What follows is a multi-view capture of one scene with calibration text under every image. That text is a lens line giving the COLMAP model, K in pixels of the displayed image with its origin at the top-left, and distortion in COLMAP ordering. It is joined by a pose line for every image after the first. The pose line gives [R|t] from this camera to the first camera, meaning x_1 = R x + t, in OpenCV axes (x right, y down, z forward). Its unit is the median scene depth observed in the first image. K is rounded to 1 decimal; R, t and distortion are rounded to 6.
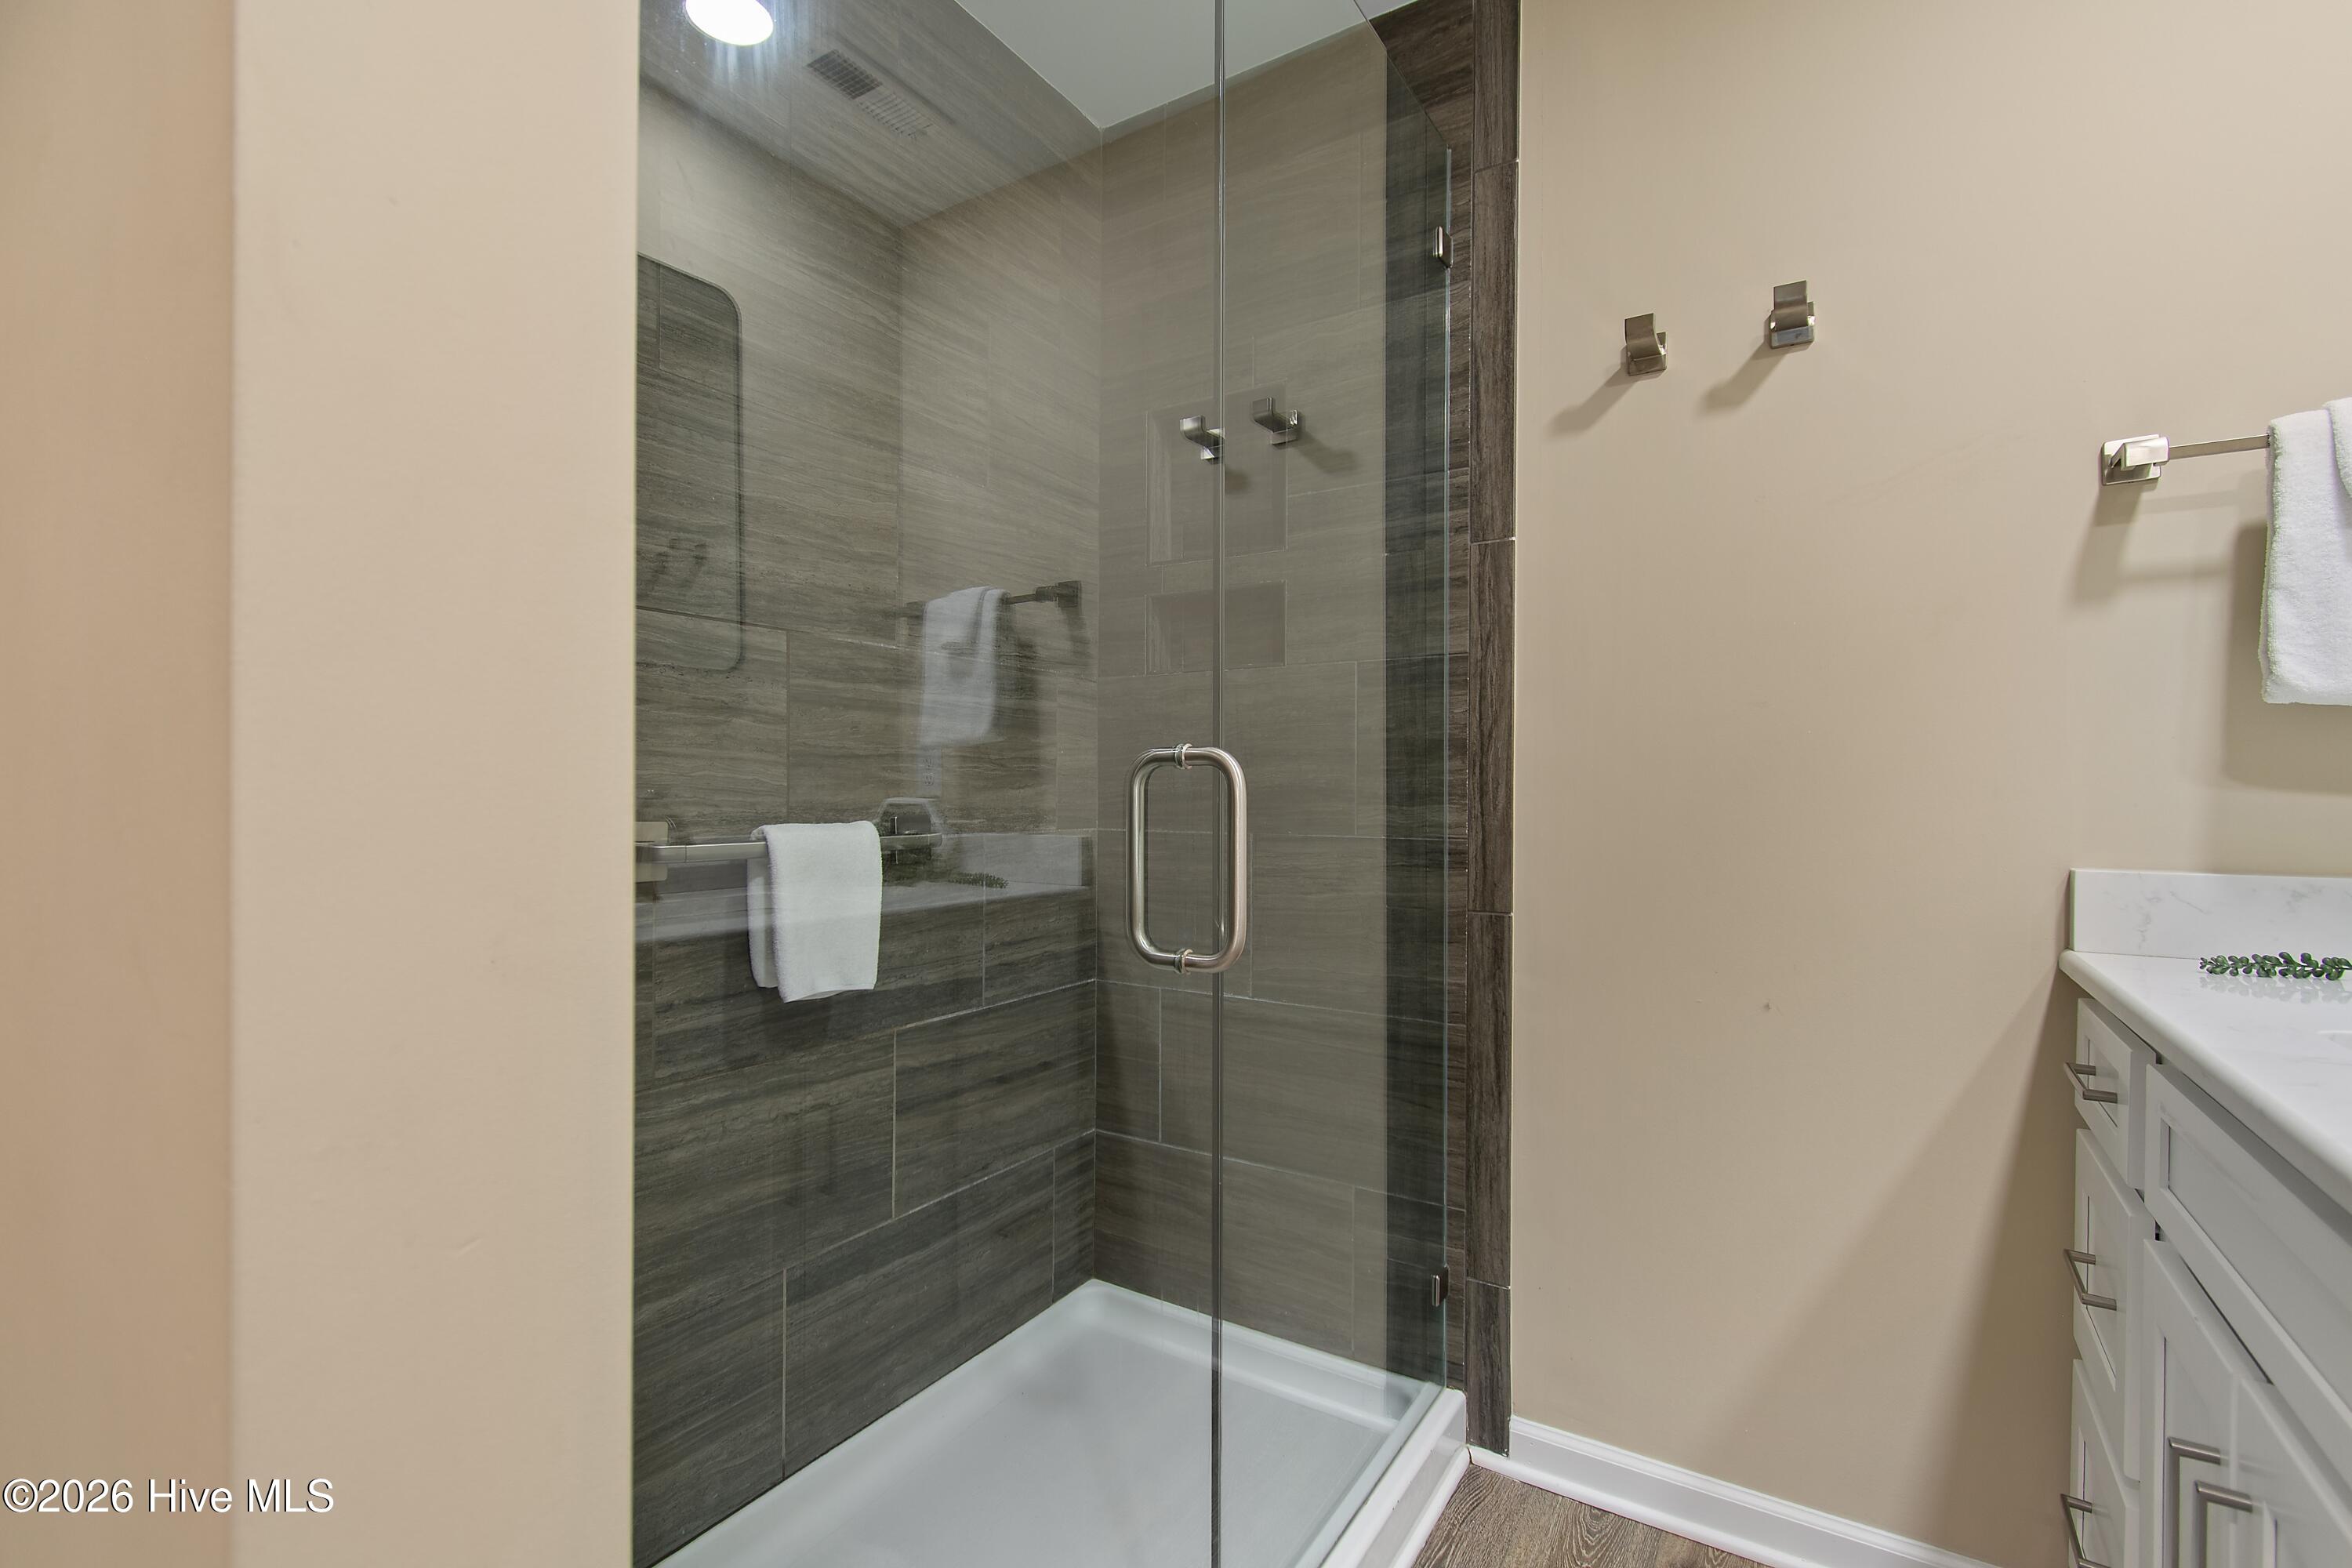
lens RADIAL K [[1037.7, 0, 1223.3], [0, 1037.7, 792.6], [0, 0, 1]] dist [0.003601, -0.000745]
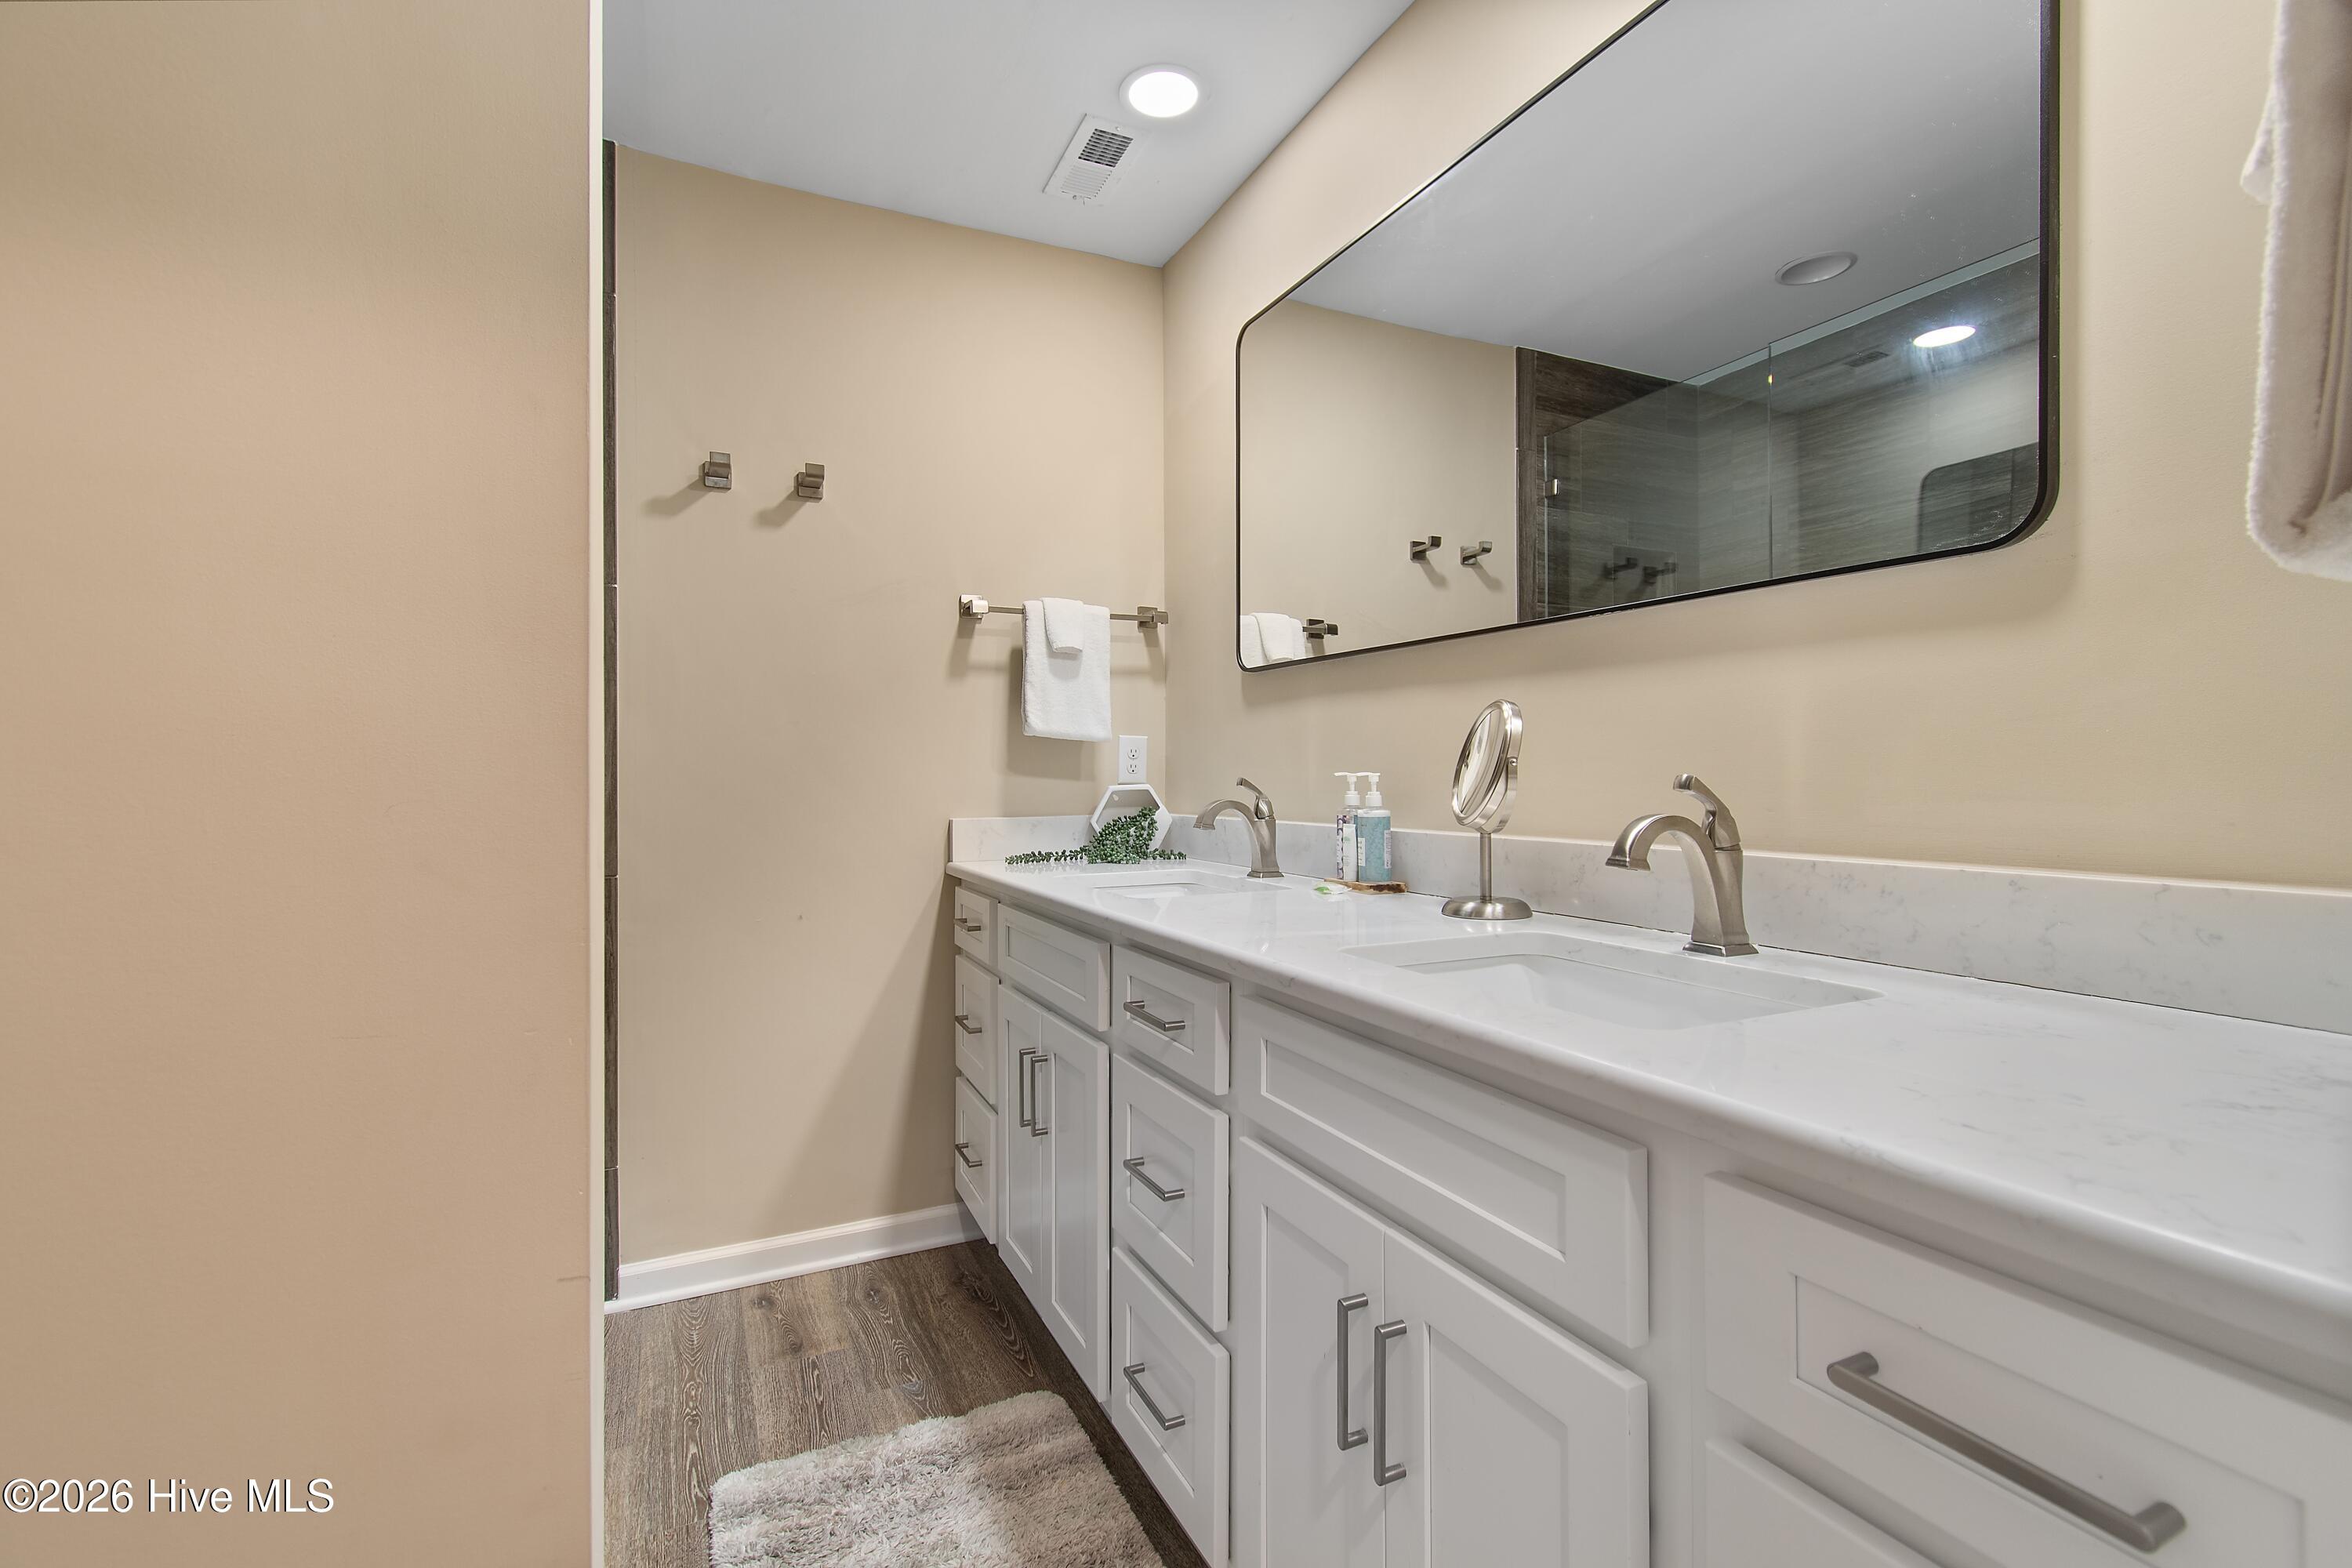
lens RADIAL K [[1037.7, 0, 1175.7], [0, 1037.7, 782.1], [0, 0, 1]] dist [0.003601, -0.000745]
pose [[0.540687, -0.008530, 0.841181, -0.560091], [0.013410, 0.999909, 0.001520, 0.010067], [-0.841117, 0.010458, 0.540752, -0.369301]]
